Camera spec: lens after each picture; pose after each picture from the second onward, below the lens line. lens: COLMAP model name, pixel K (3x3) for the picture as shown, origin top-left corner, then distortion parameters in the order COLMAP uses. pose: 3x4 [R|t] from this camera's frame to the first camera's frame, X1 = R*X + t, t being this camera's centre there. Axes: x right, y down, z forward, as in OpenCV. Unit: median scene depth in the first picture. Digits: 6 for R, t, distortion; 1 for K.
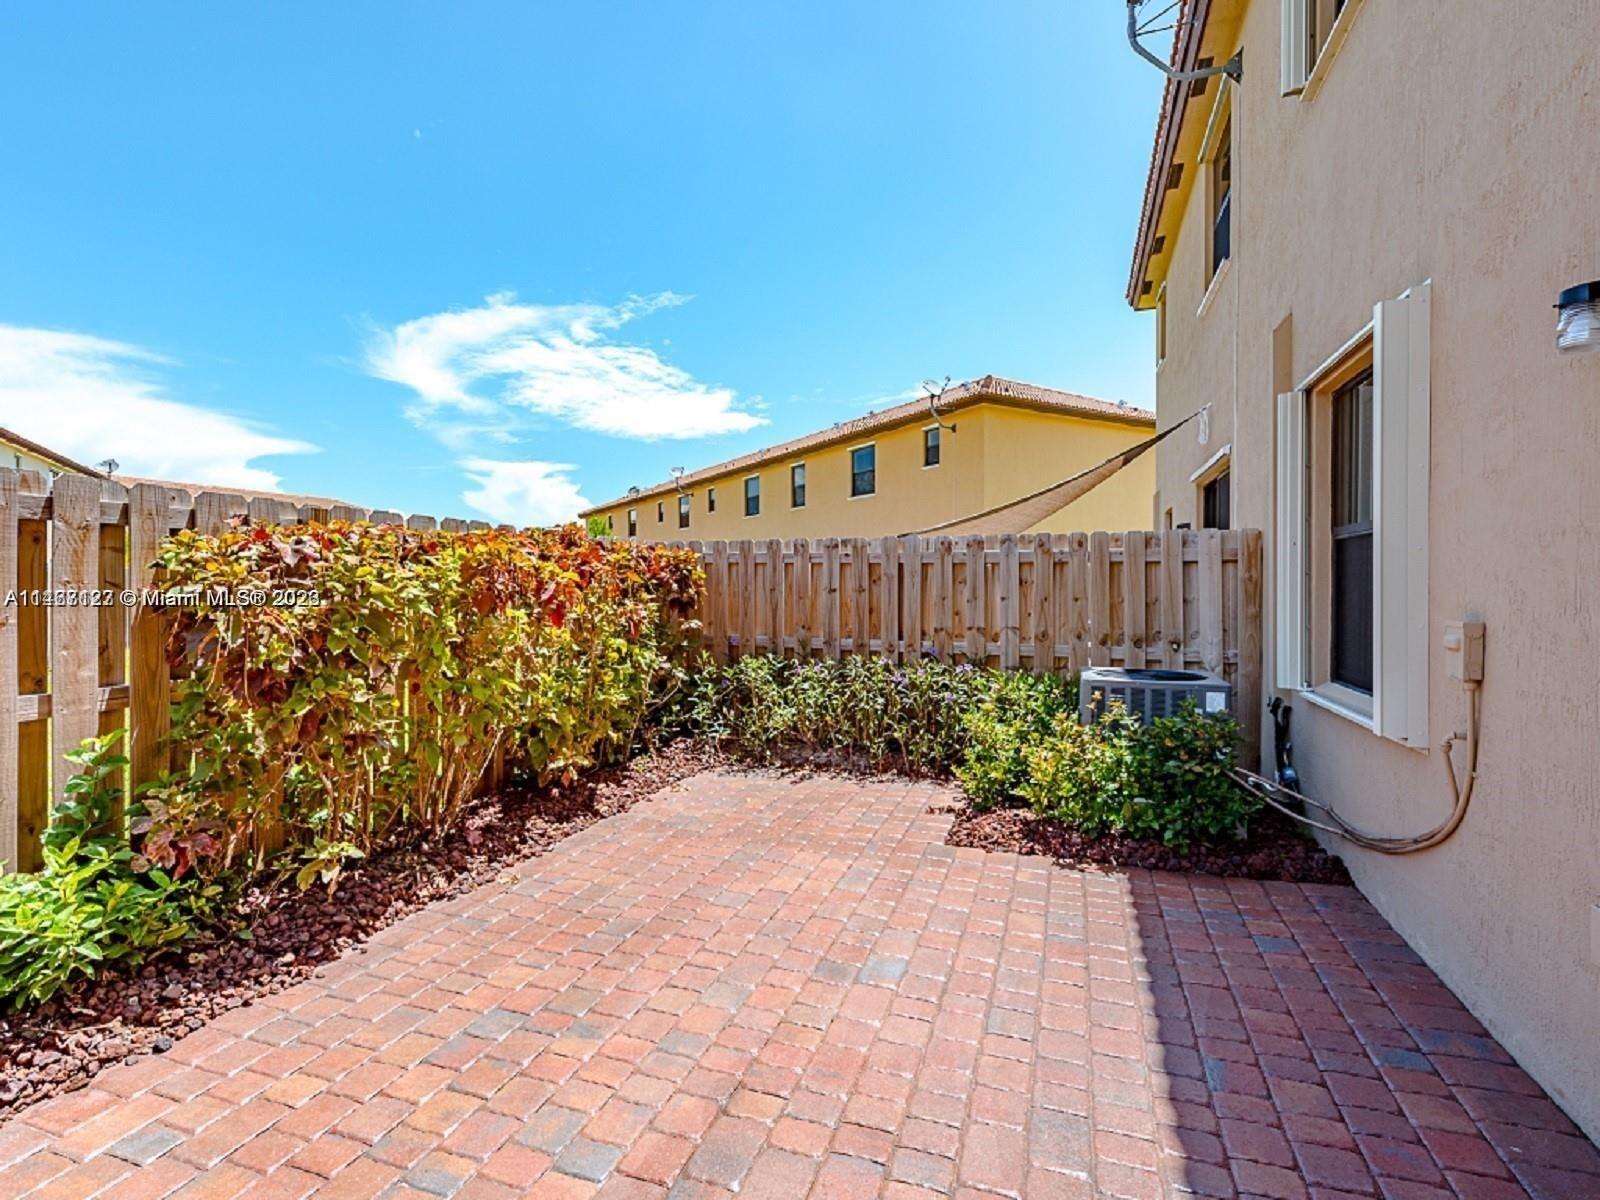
lens RADIAL K [[779.1, 0, 809.6], [0, 779.1, 596.5], [0, 0, 1]] dist [0.000212, 0.000079]
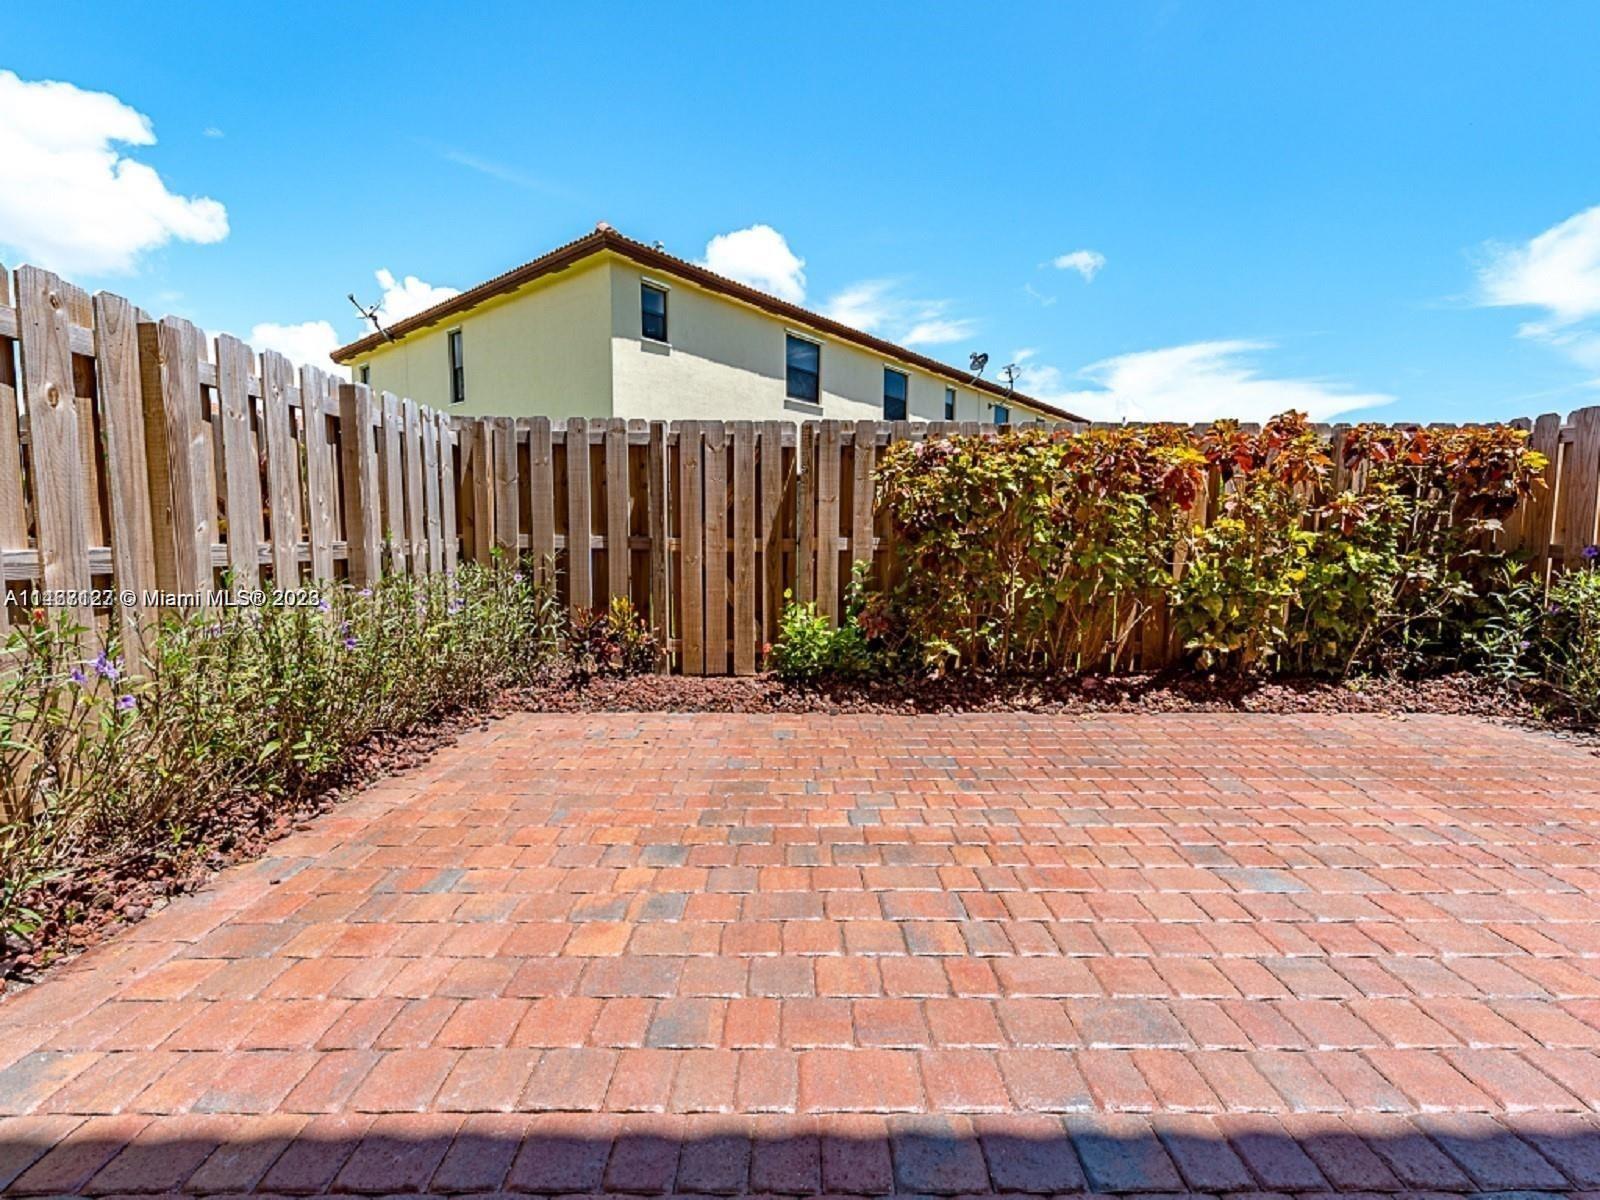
lens RADIAL K [[714.2, 0, 805.6], [0, 714.2, 605.4], [0, 0, 1]] dist [0.004014, -0.001687]
pose [[0.322302, 0.088553, -0.942486, 0.529143], [-0.015364, 0.995973, 0.088324, 0.108607], [0.946512, -0.013987, 0.322364, 0.251898]]
